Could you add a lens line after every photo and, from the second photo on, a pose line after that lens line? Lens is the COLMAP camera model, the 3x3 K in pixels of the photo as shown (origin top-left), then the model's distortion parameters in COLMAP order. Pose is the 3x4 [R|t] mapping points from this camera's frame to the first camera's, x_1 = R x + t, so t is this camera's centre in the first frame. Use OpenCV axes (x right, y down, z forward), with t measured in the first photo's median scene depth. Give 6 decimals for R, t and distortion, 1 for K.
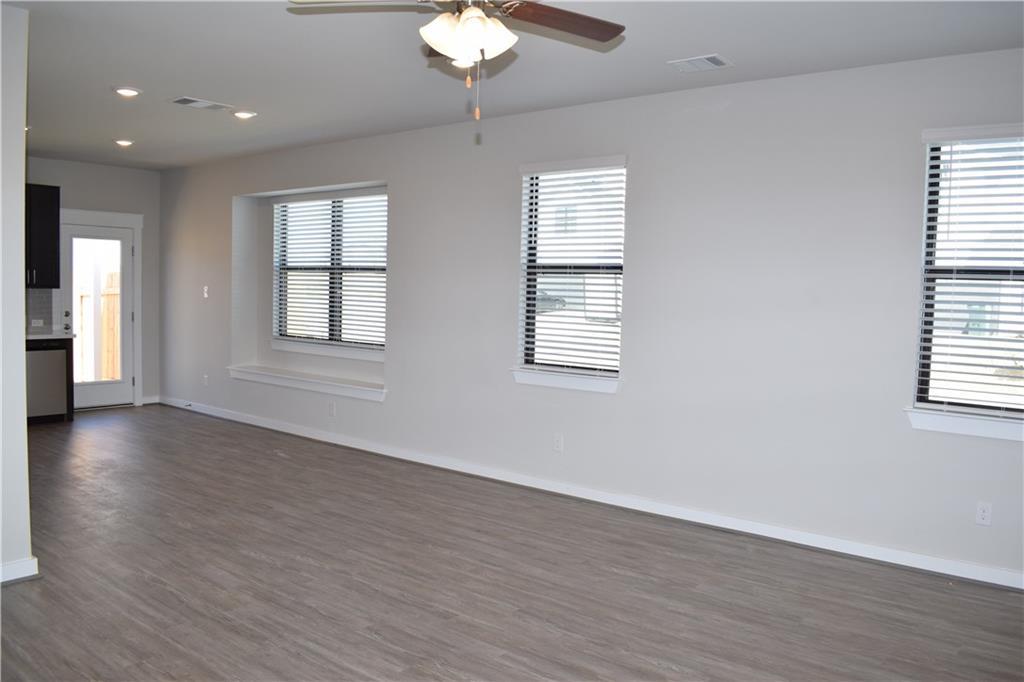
lens RADIAL K [[799.9, 0, 512.5], [0, 799.9, 345.3], [0, 0, 1]] dist [-0.091668, 0.014294]
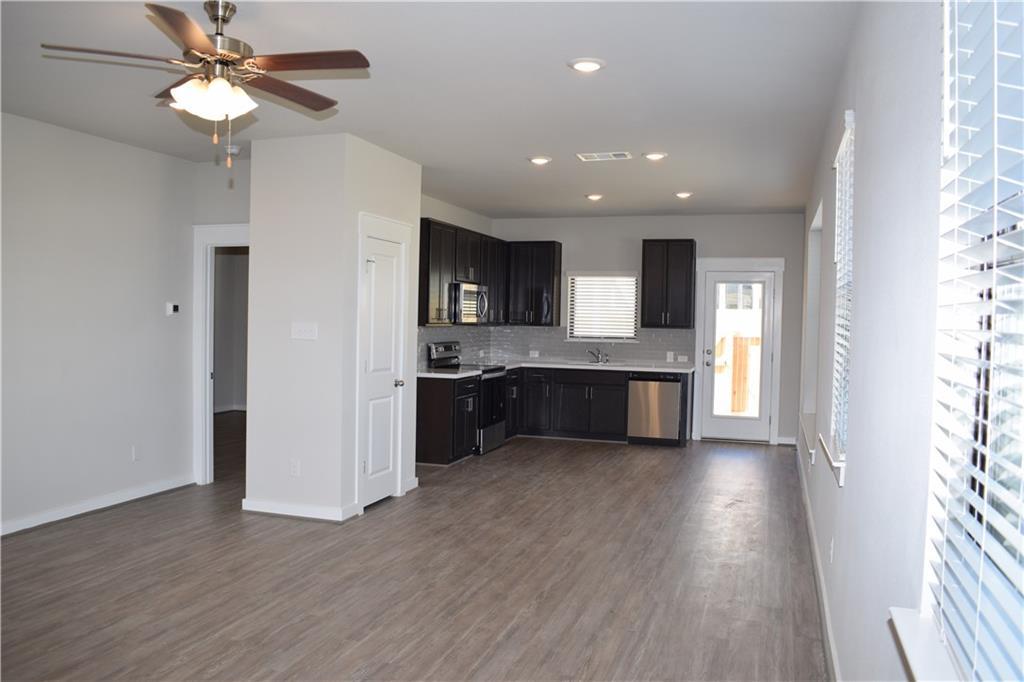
lens RADIAL K [[799.9, 0, 515.9], [0, 799.9, 344.7], [0, 0, 1]] dist [-0.091668, 0.014294]
pose [[0.359440, 0.013953, -0.933064, 0.656219], [-0.073359, 0.997216, -0.013347, -0.025658], [0.930280, 0.073247, 0.359463, 0.561400]]
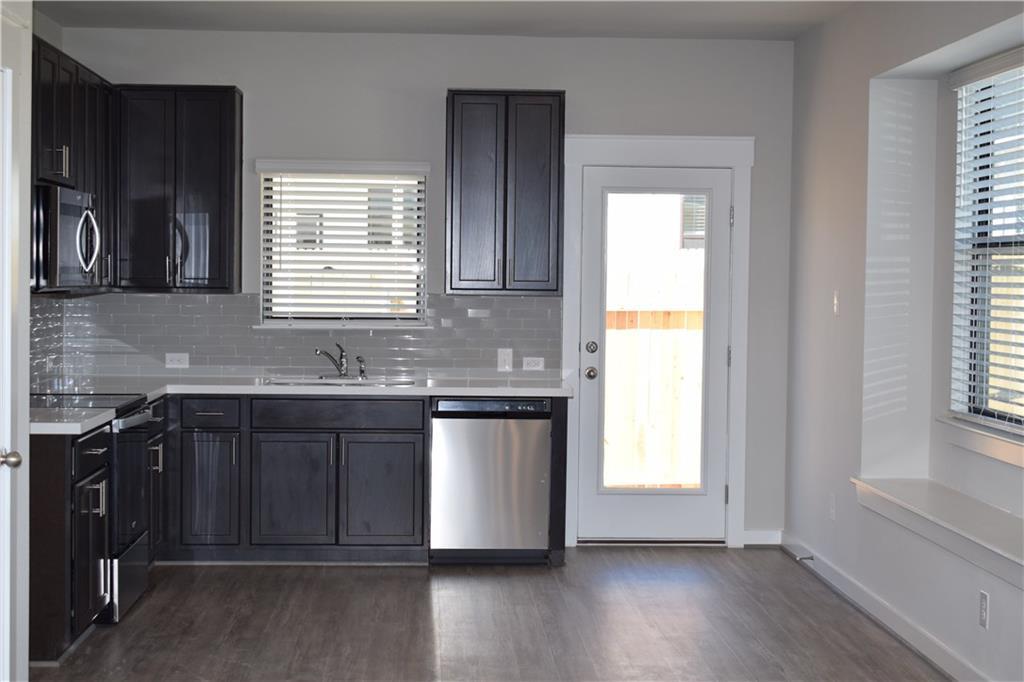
lens RADIAL K [[1681.7, 0, 516.0], [0, 1681.7, 346.0], [0, 0, 1]] dist [-0.025399, 0.000000]
pose [[0.671195, 0.013975, -0.741149, 0.312800], [-0.045979, 0.998682, -0.022809, -0.024503], [0.739853, 0.049387, 0.670953, 0.417546]]
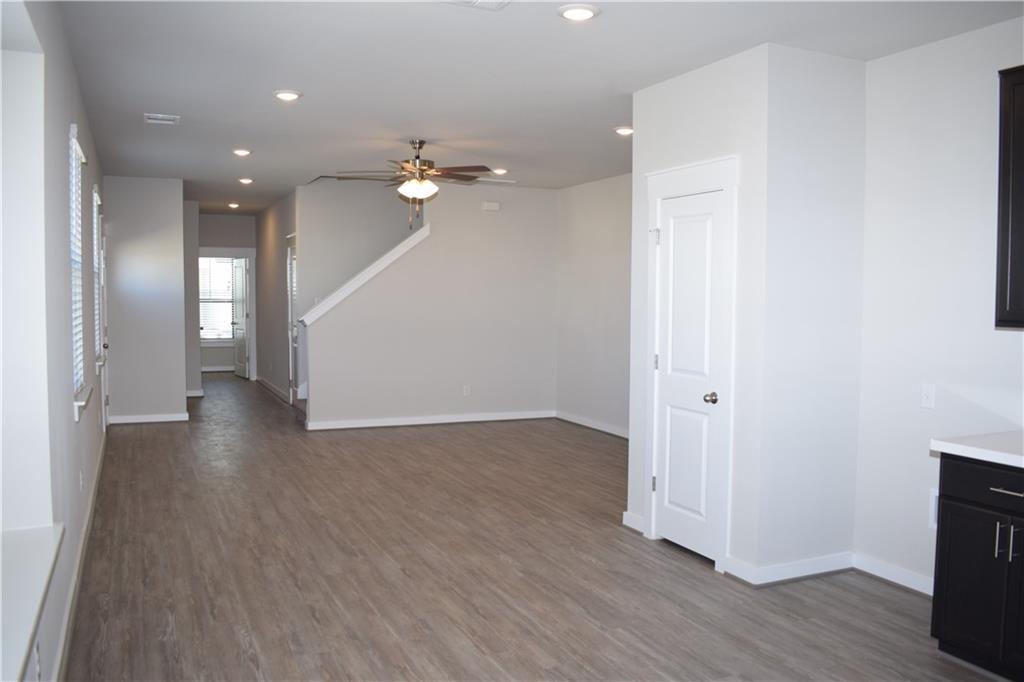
lens RADIAL K [[845.0, 0, 510.8], [0, 845.0, 341.1], [0, 0, 1]] dist [-0.066121, -0.006936]
pose [[-0.892732, -0.056479, 0.447034, -0.802896], [0.000795, 0.991914, 0.126908, -0.143199], [-0.450587, 0.113651, -0.885469, 1.738841]]
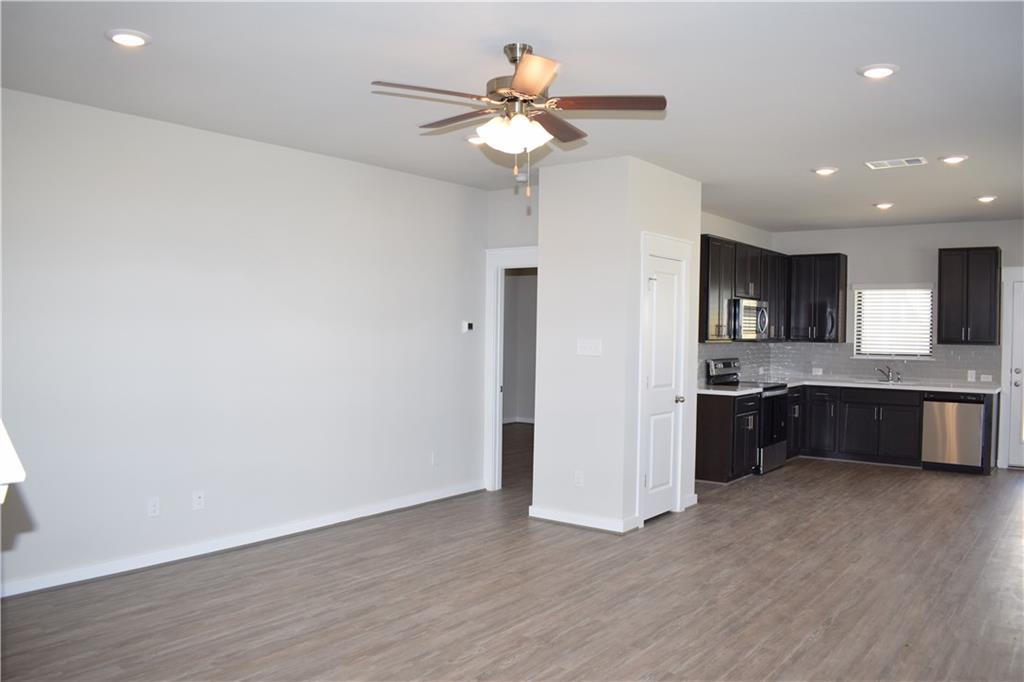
lens RADIAL K [[799.9, 0, 520.1], [0, 799.9, 343.3], [0, 0, 1]] dist [-0.091668, 0.014294]
pose [[0.035374, -0.006965, -0.999350, 0.673298], [-0.080269, 0.996725, -0.009788, -0.024358], [0.996145, 0.080563, 0.034699, 0.543135]]
